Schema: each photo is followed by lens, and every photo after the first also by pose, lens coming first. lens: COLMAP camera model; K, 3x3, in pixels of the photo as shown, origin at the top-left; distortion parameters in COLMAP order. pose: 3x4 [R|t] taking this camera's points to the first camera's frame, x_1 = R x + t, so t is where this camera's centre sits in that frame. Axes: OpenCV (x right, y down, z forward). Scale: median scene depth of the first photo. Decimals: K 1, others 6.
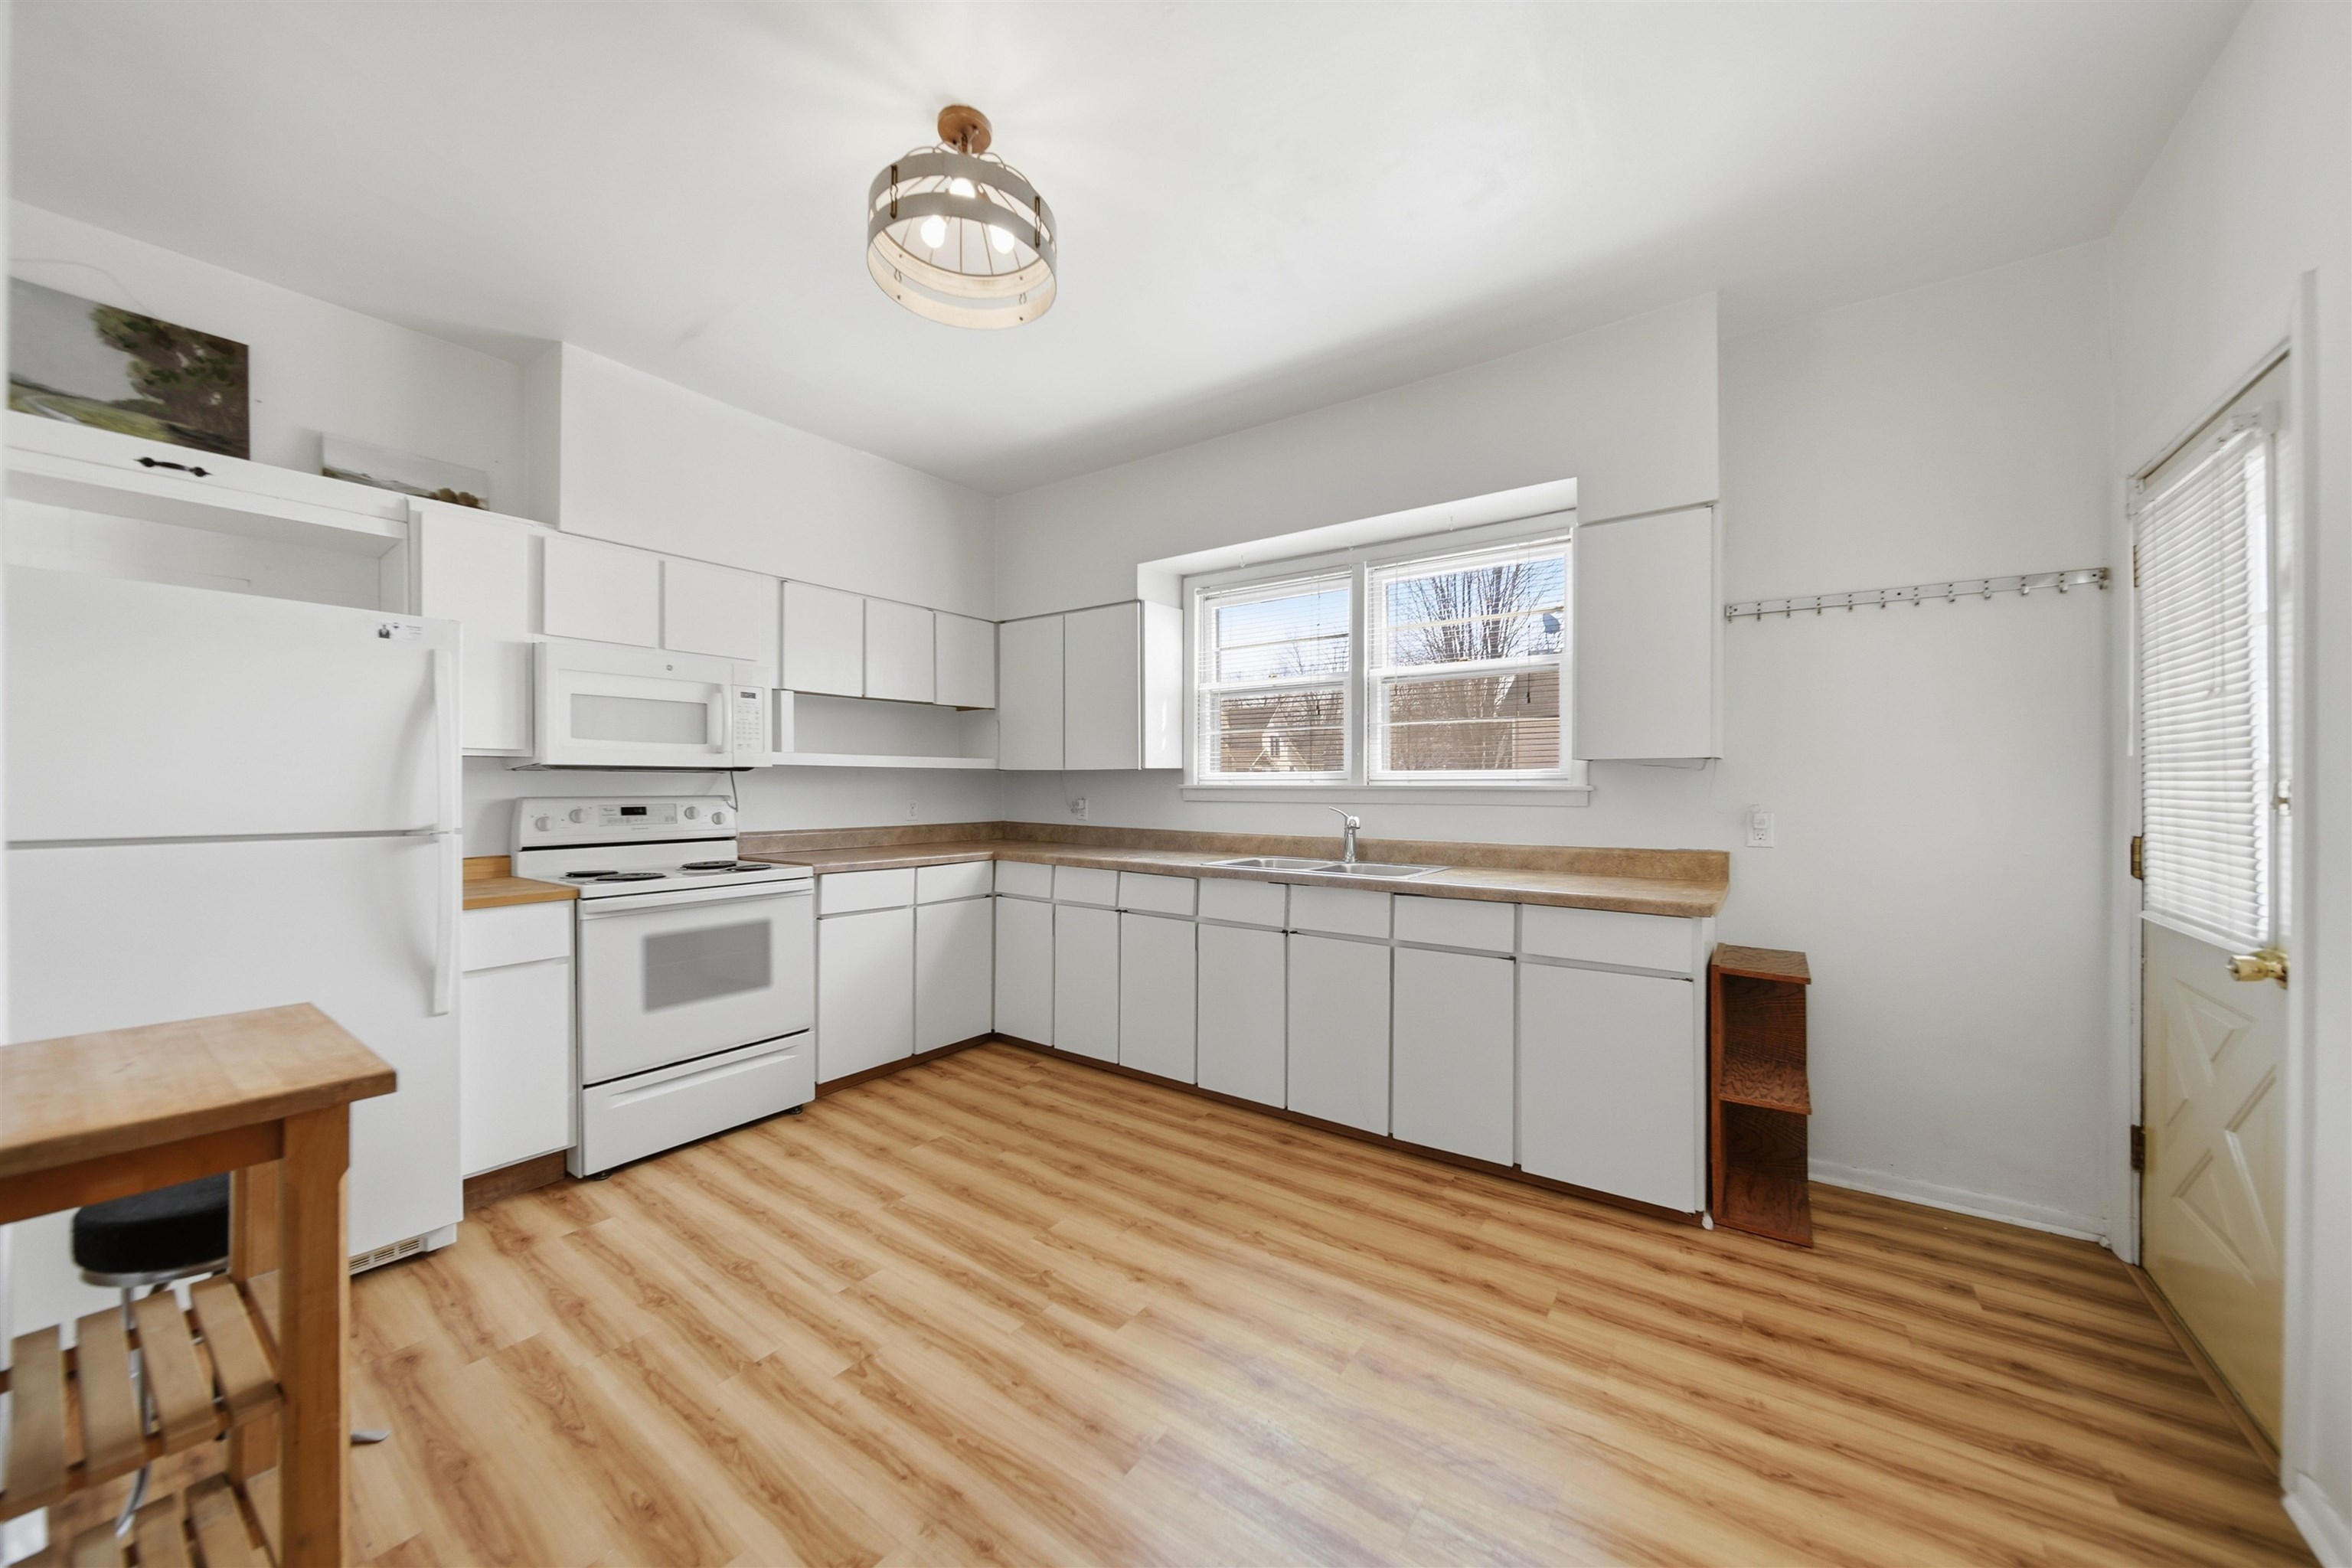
lens RADIAL K [[844.8, 0, 1174.2], [0, 844.8, 782.1], [0, 0, 1]] dist [-0.003477, -0.000336]
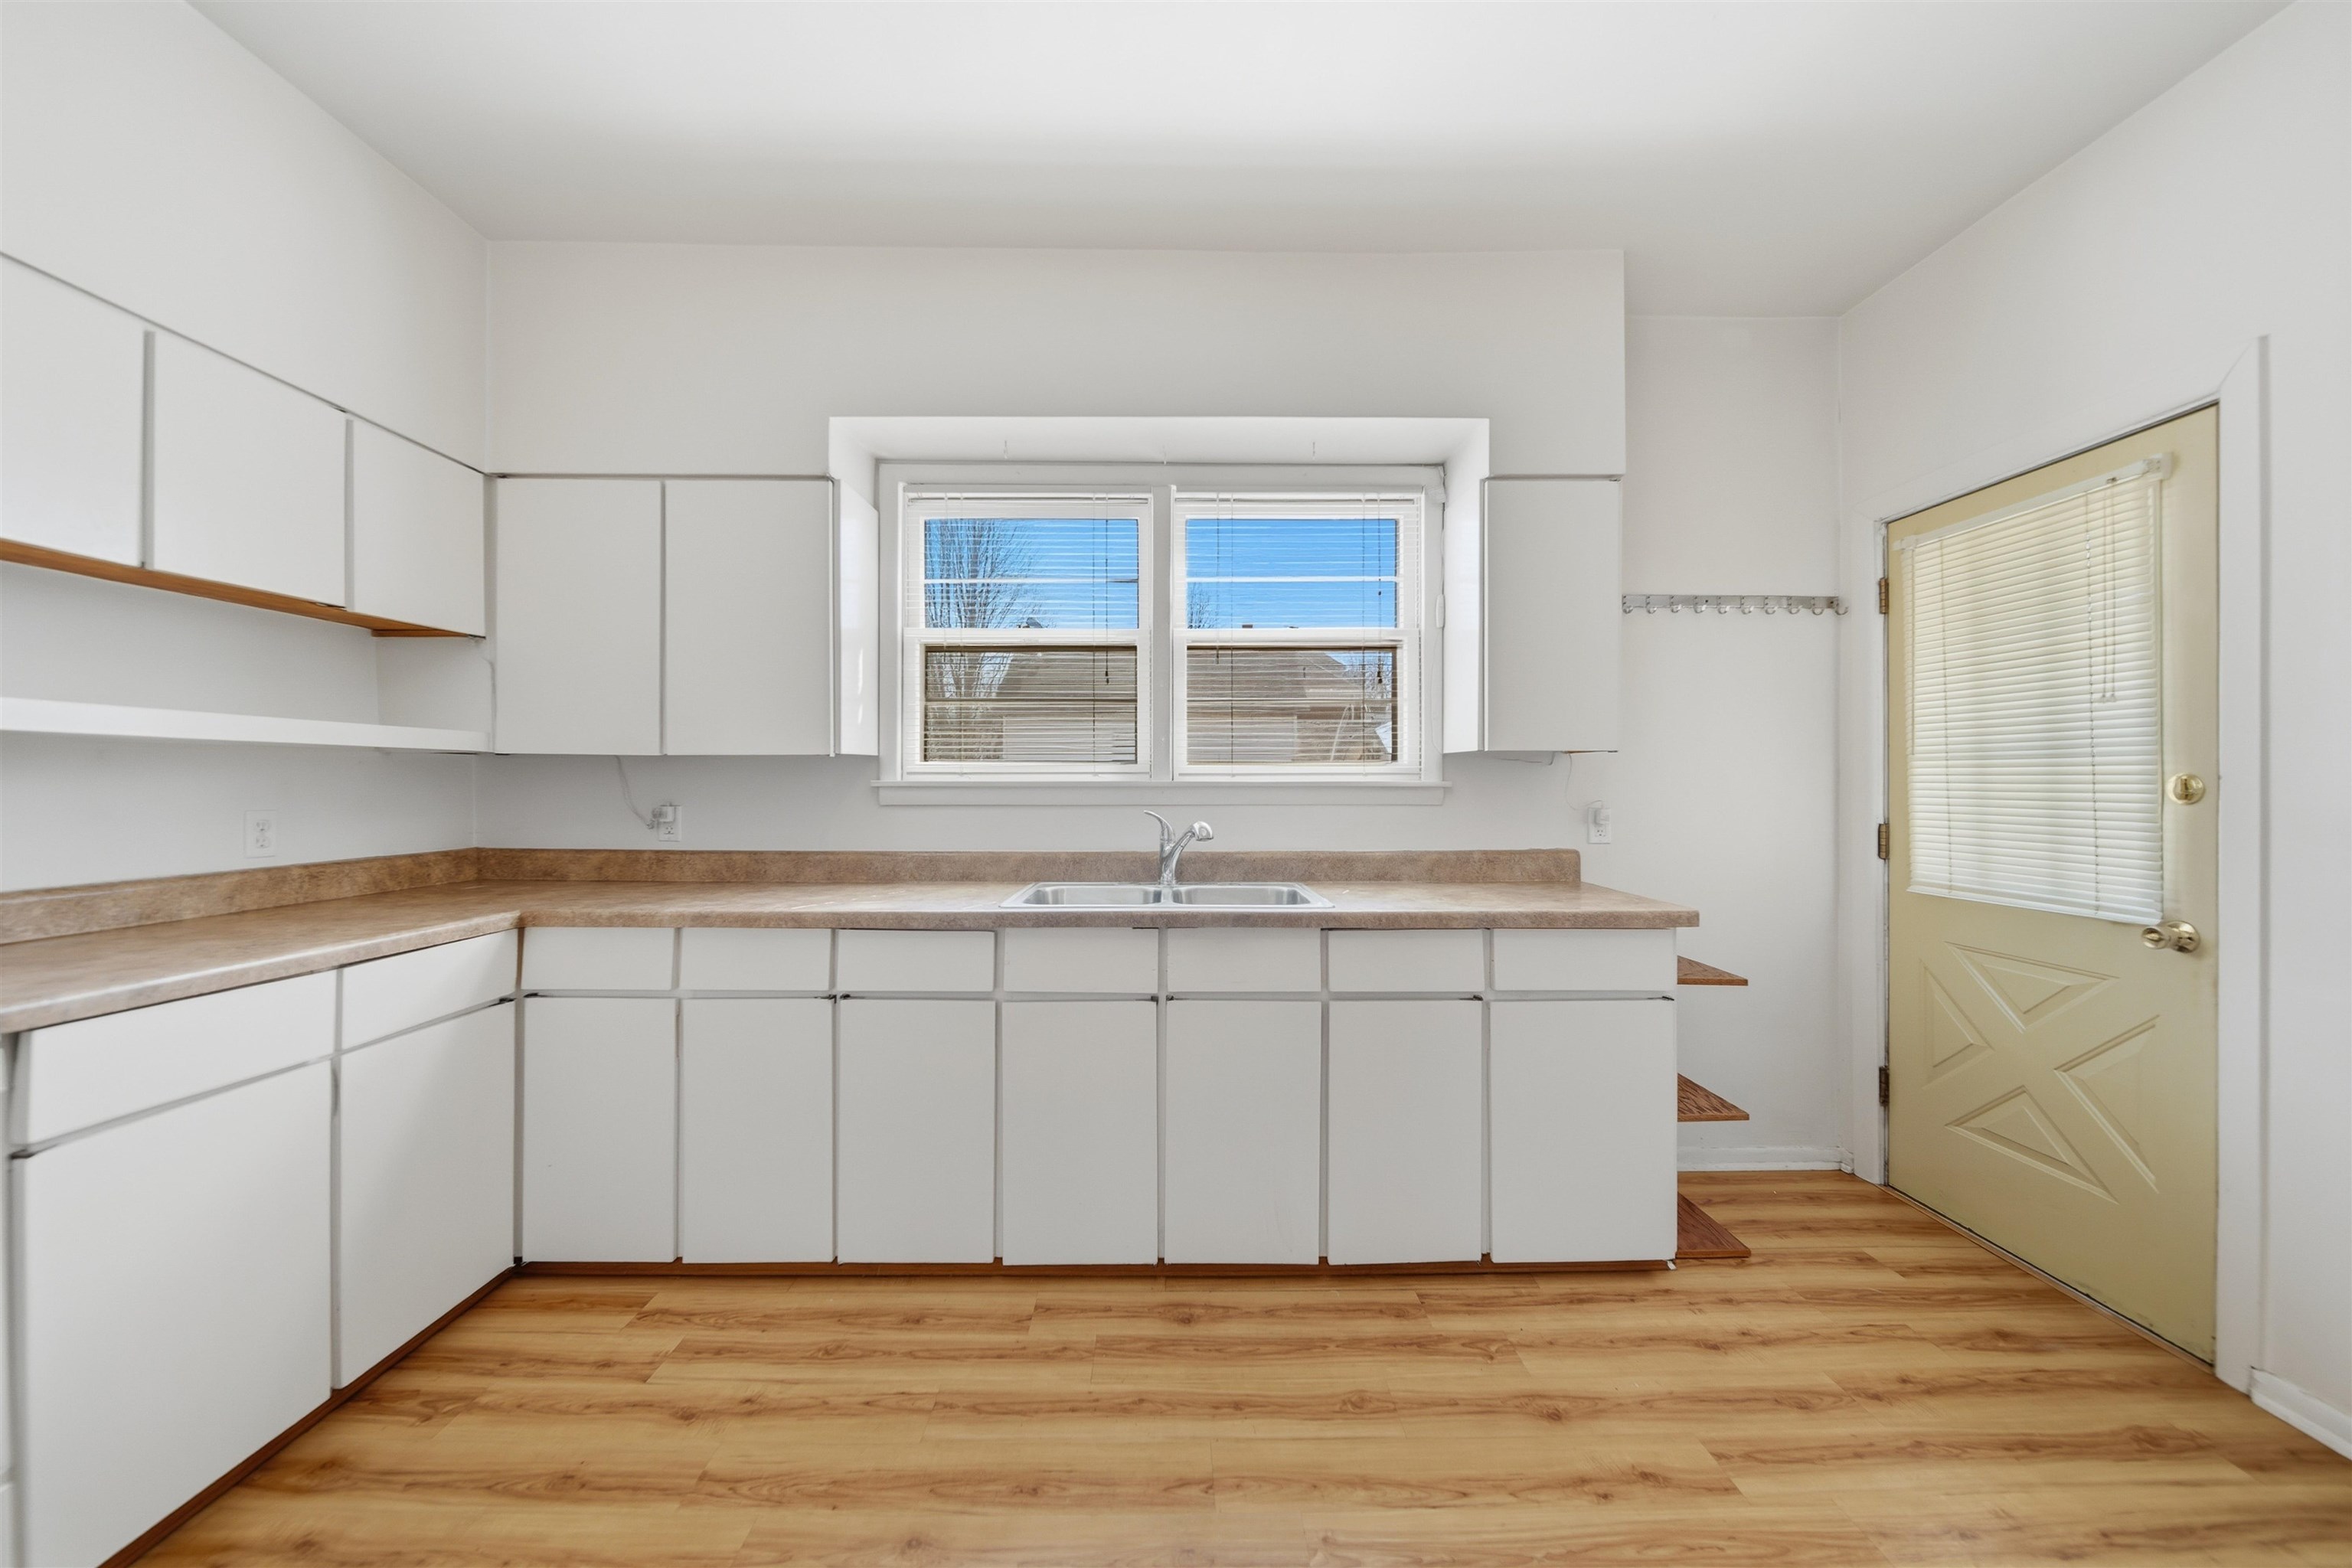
lens RADIAL K [[844.8, 0, 1180.4], [0, 844.8, 783.6], [0, 0, 1]] dist [-0.003477, -0.000336]
pose [[0.800950, -0.001686, 0.598729, -0.237265], [-0.000458, 0.999994, 0.003428, 0.003575], [-0.598731, -0.003020, 0.800945, 0.421654]]
